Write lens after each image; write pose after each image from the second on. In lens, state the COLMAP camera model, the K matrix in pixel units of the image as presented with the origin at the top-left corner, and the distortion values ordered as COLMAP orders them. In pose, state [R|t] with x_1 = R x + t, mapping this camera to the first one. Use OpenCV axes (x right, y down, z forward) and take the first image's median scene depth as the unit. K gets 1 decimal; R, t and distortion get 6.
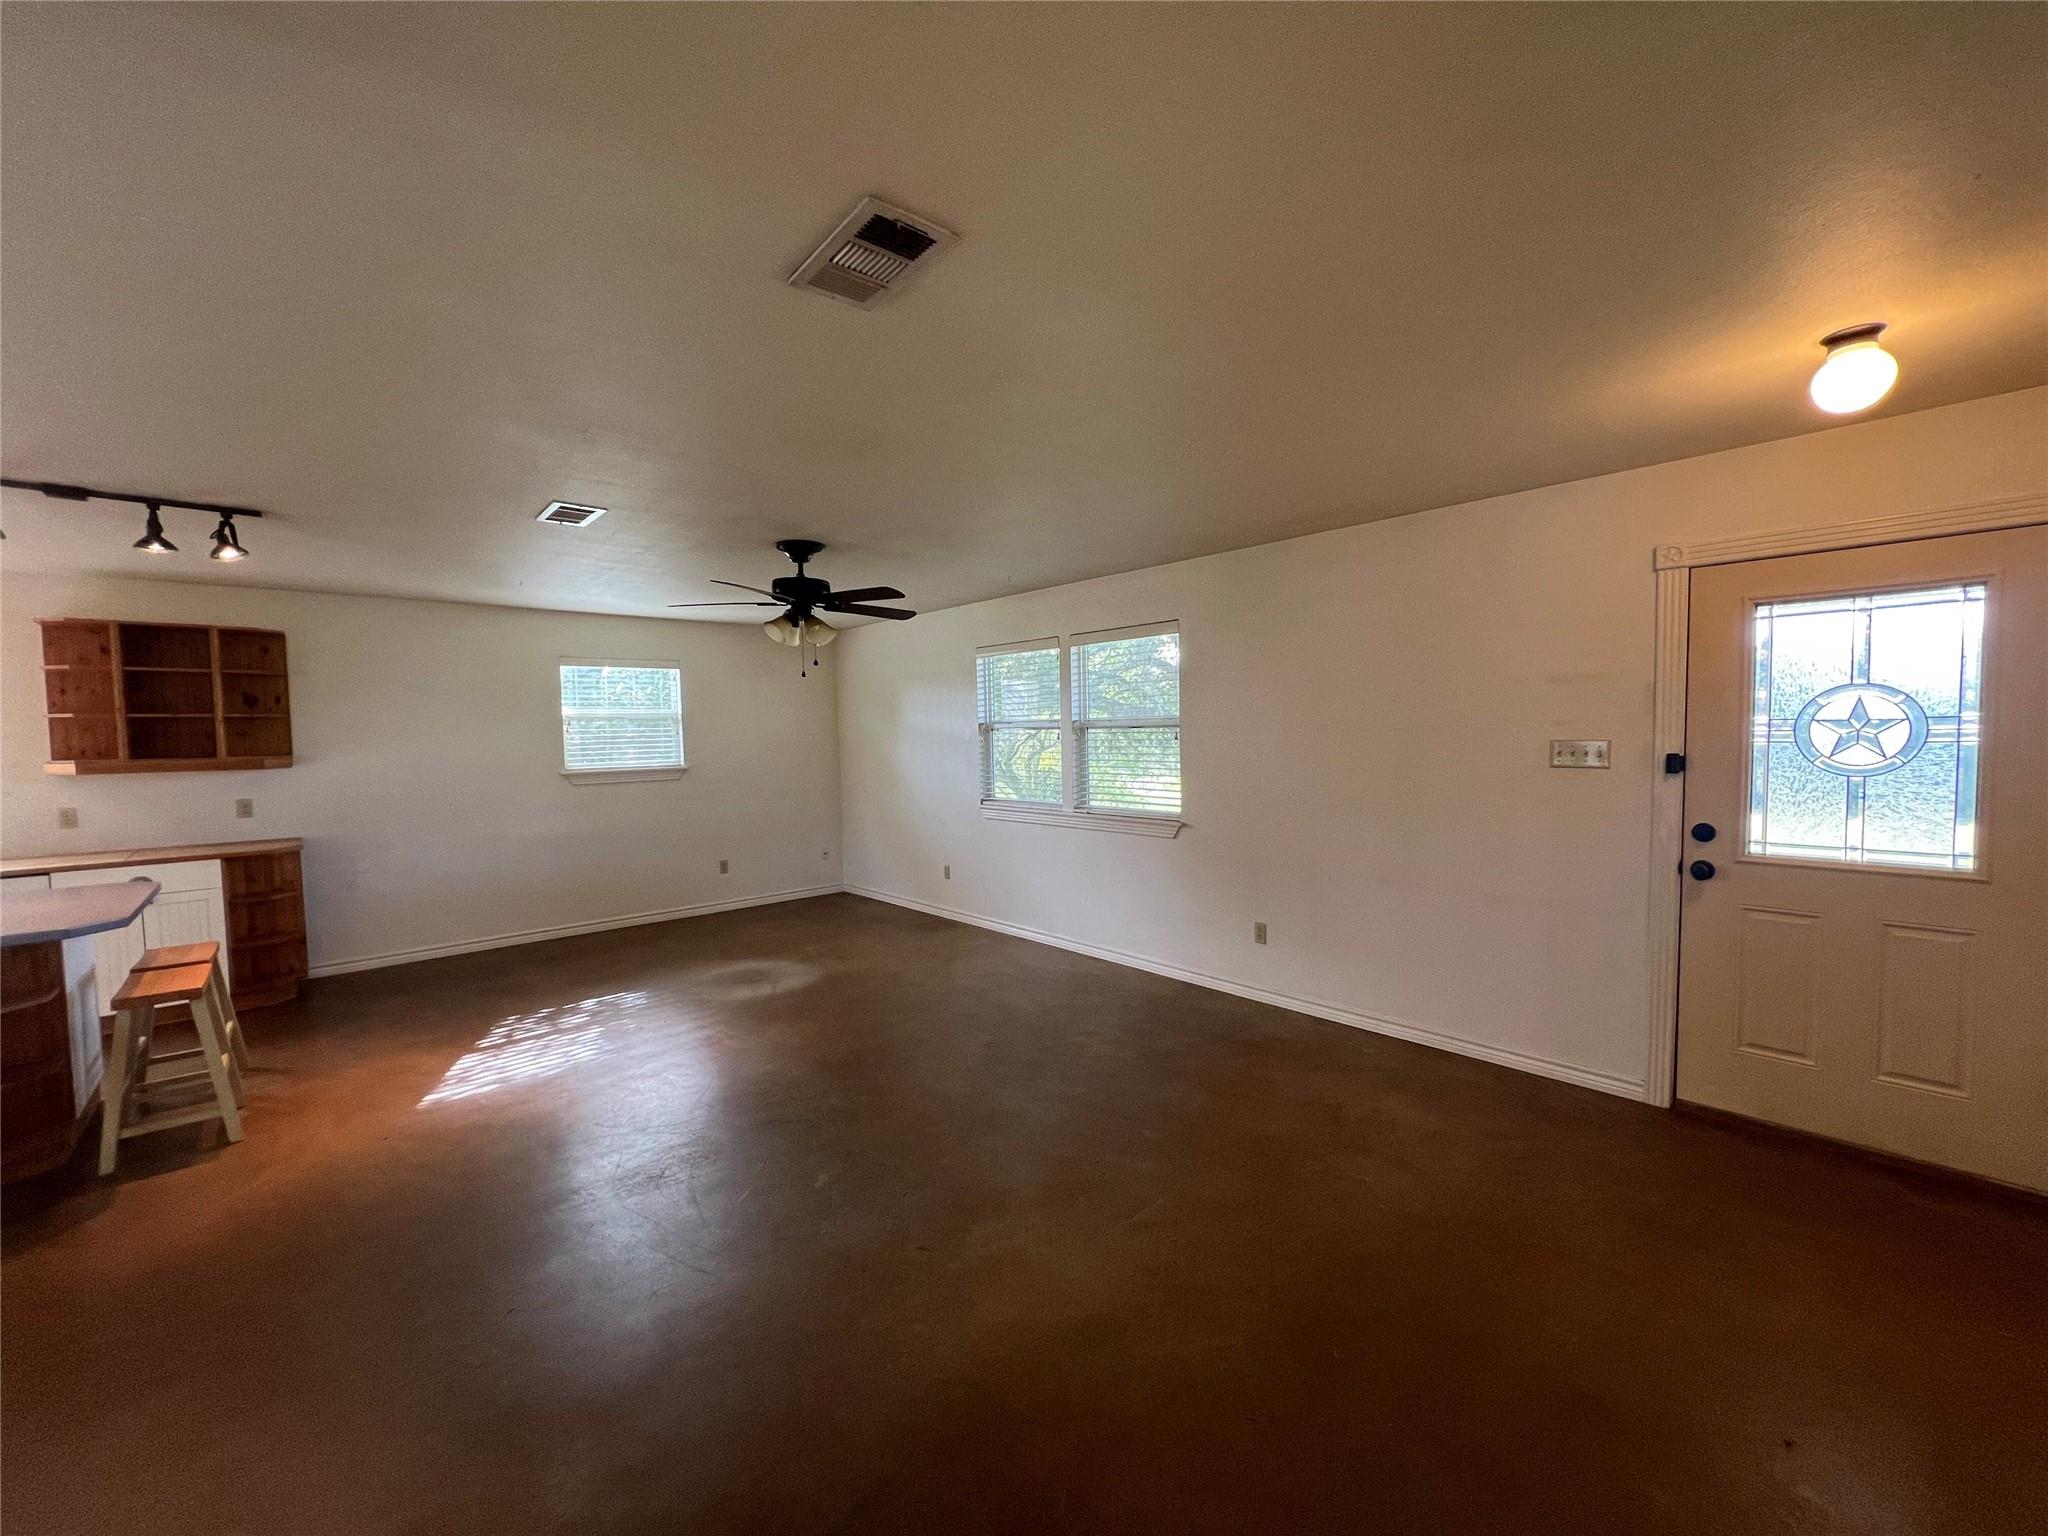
lens RADIAL K [[817.2, 0, 1025.4], [0, 817.2, 776.8], [0, 0, 1]] dist [-0.002797, 0.001097]
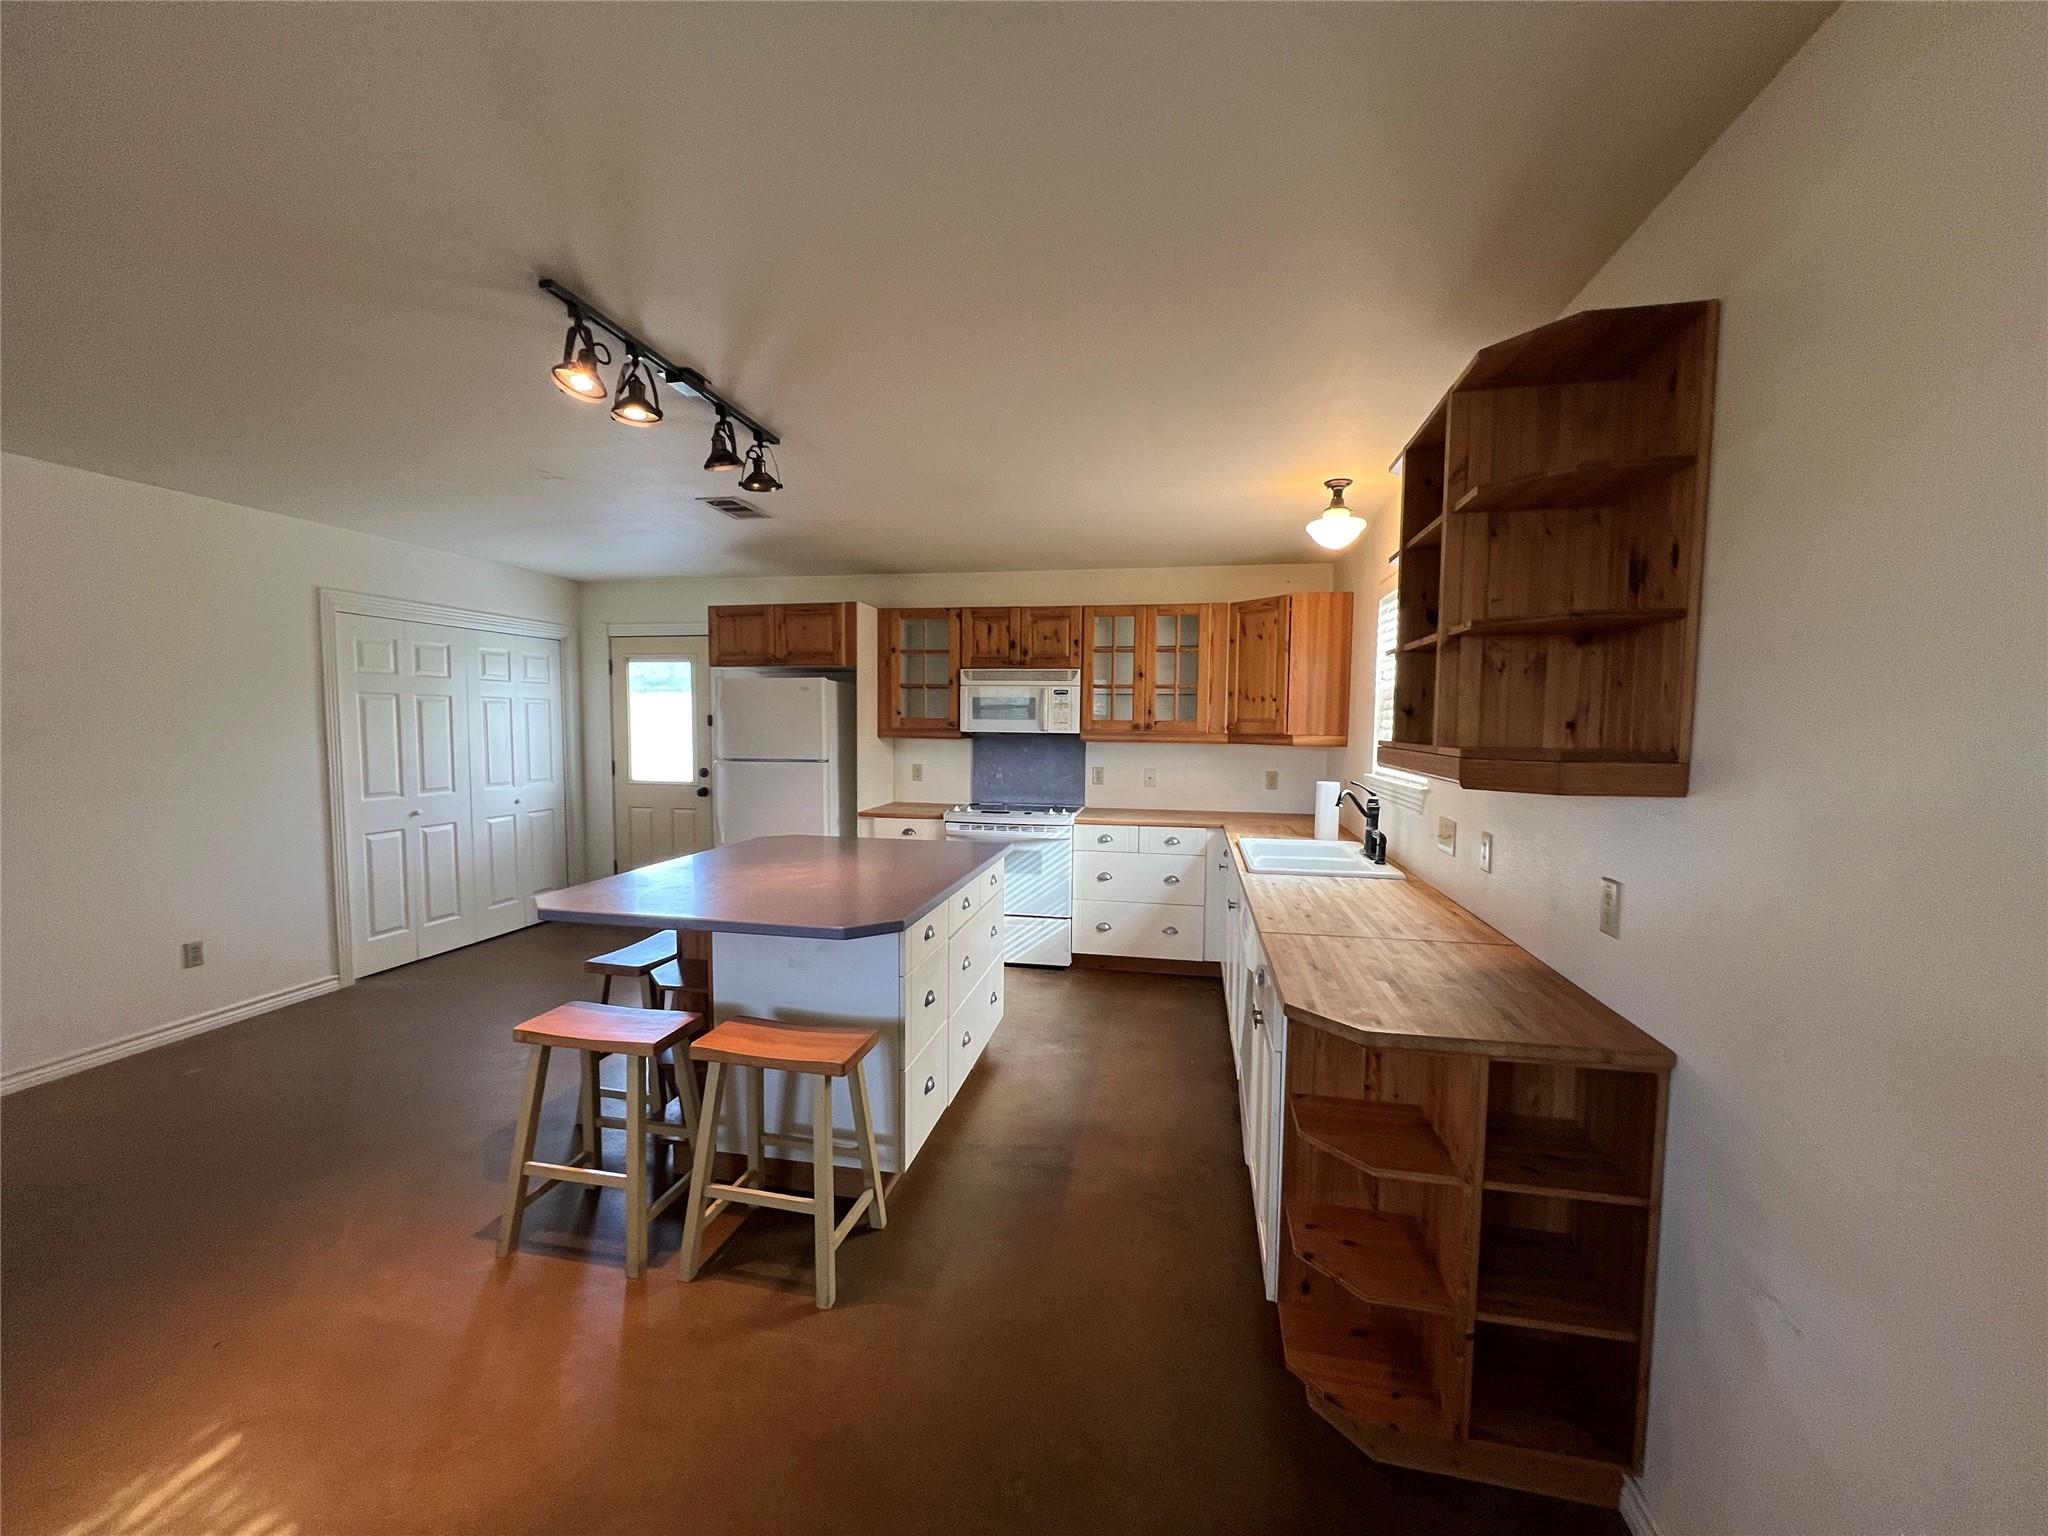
lens RADIAL K [[817.2, 0, 1023.2], [0, 817.2, 775.5], [0, 0, 1]] dist [-0.002797, 0.001097]
pose [[-0.803500, 0.049886, -0.593211, -0.618003], [-0.028271, 0.992161, 0.121728, -0.051023], [0.594633, 0.114579, -0.795791, 1.203078]]
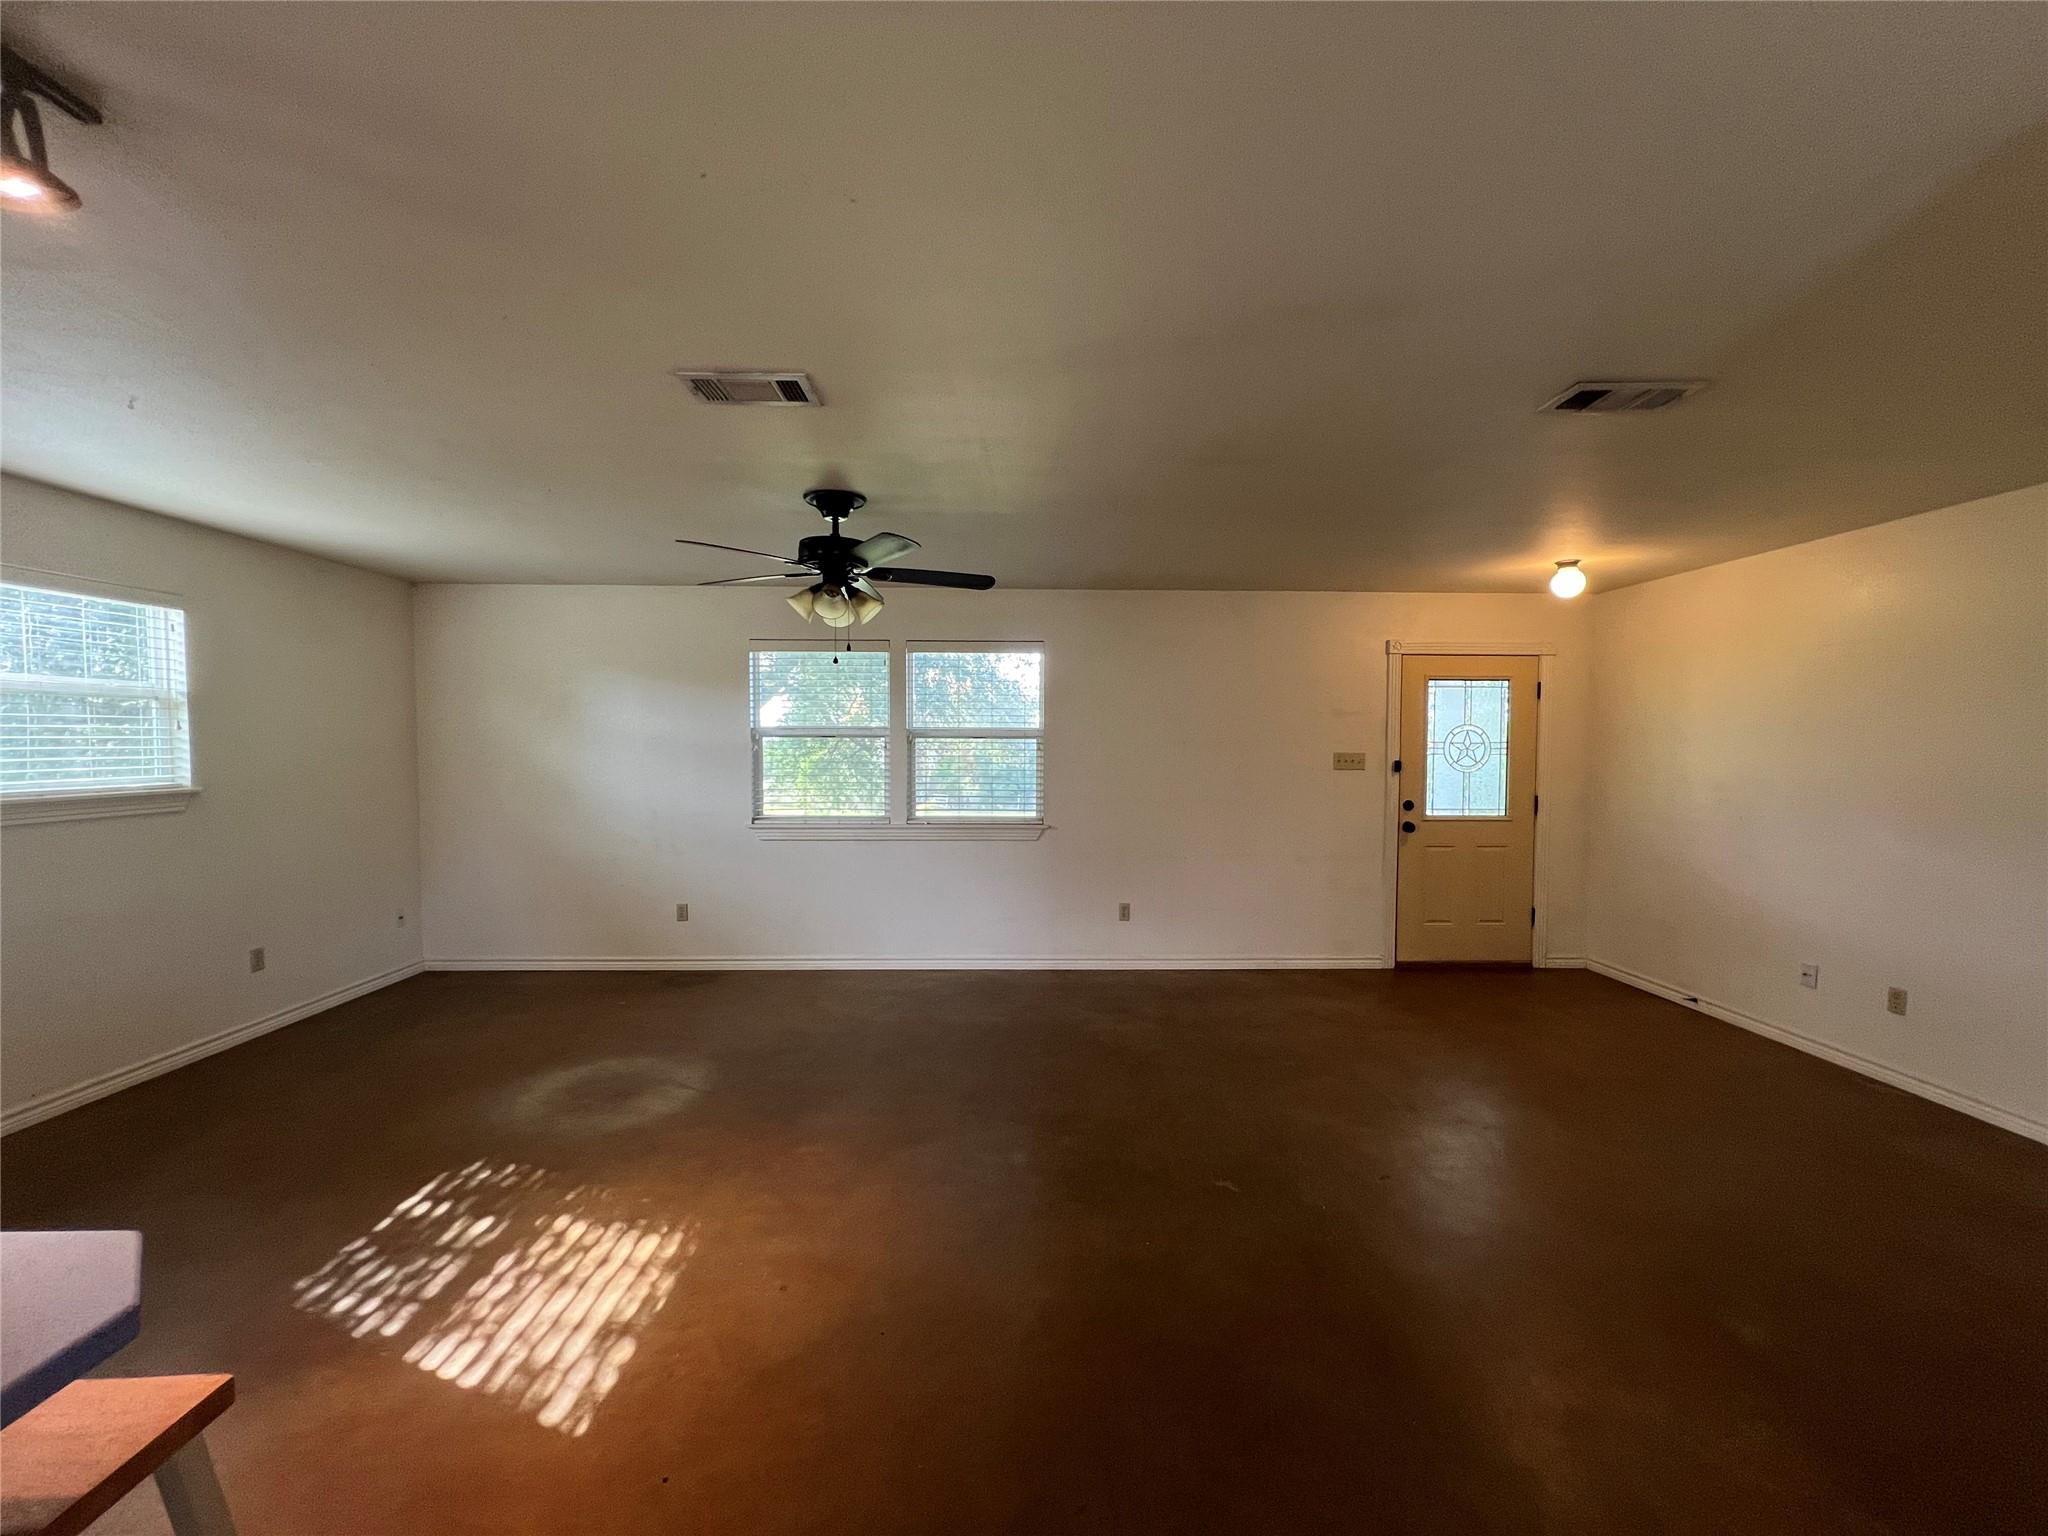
lens RADIAL K [[817.2, 0, 1022.3], [0, 817.2, 774.3], [0, 0, 1]] dist [-0.002797, 0.001097]
pose [[0.651259, -0.007947, 0.758814, -0.684993], [0.027036, 0.999553, -0.012736, 0.000713], [-0.758374, 0.028809, 0.651183, 0.314574]]
